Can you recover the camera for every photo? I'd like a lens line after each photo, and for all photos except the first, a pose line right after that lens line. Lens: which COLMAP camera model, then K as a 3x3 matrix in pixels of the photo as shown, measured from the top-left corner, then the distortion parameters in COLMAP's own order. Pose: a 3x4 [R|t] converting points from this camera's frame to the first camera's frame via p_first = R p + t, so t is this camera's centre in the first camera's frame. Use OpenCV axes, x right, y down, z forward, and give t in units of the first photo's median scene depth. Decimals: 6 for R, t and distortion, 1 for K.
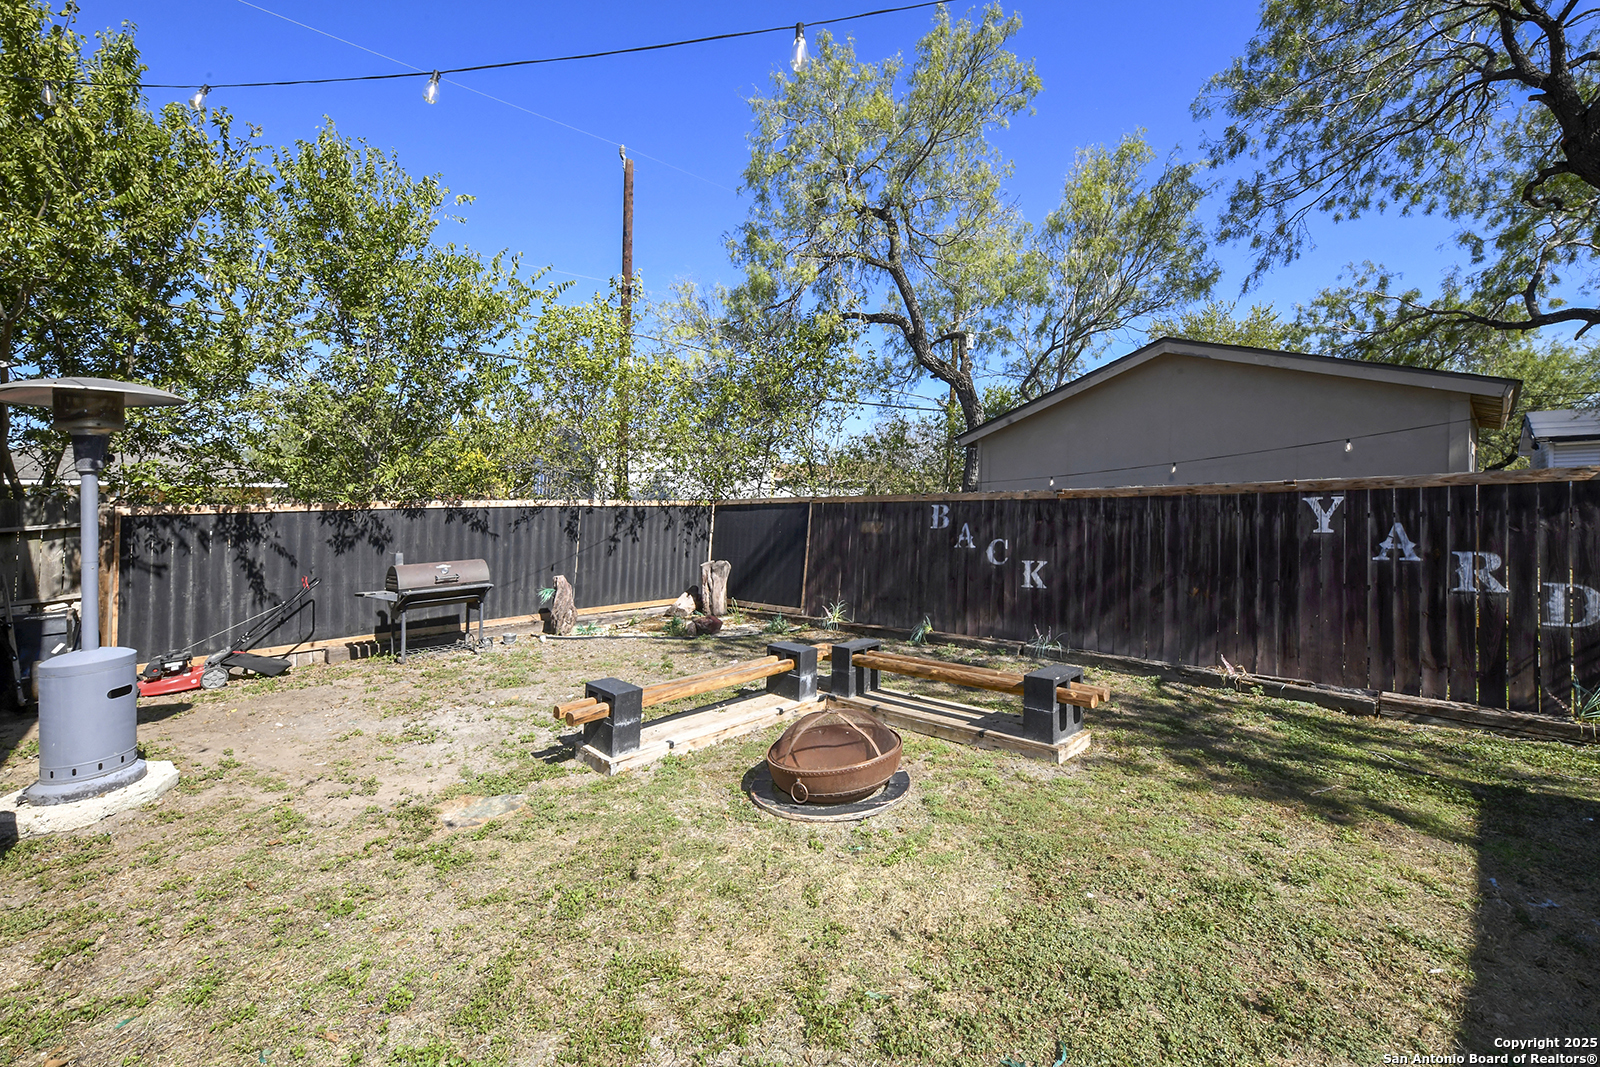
lens RADIAL K [[652.1, 0, 796.3], [0, 652.1, 553.9], [0, 0, 1]] dist [0.001632, -0.000125]
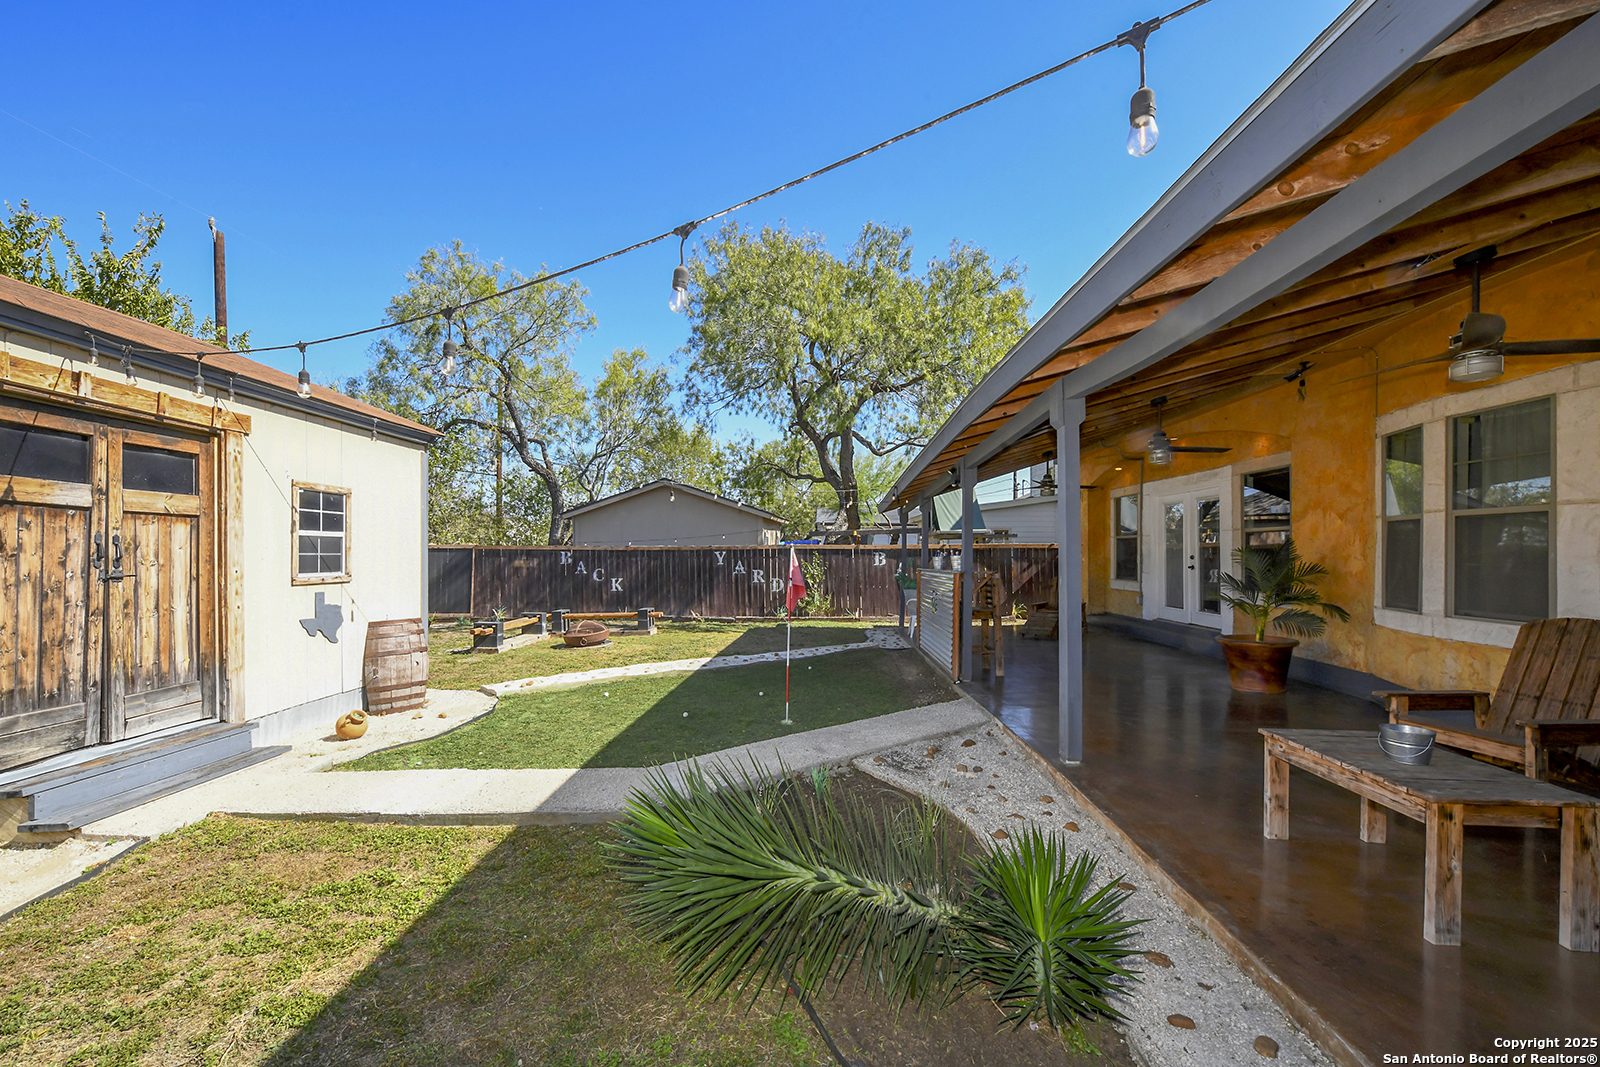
lens RADIAL K [[652.1, 0, 796.3], [0, 652.1, 553.9], [0, 0, 1]] dist [0.001632, -0.000125]
pose [[0.728158, 0.016256, 0.685217, -0.686991], [0.033753, 0.997655, -0.059537, 0.078456], [-0.684578, 0.066480, 0.725902, -0.987077]]
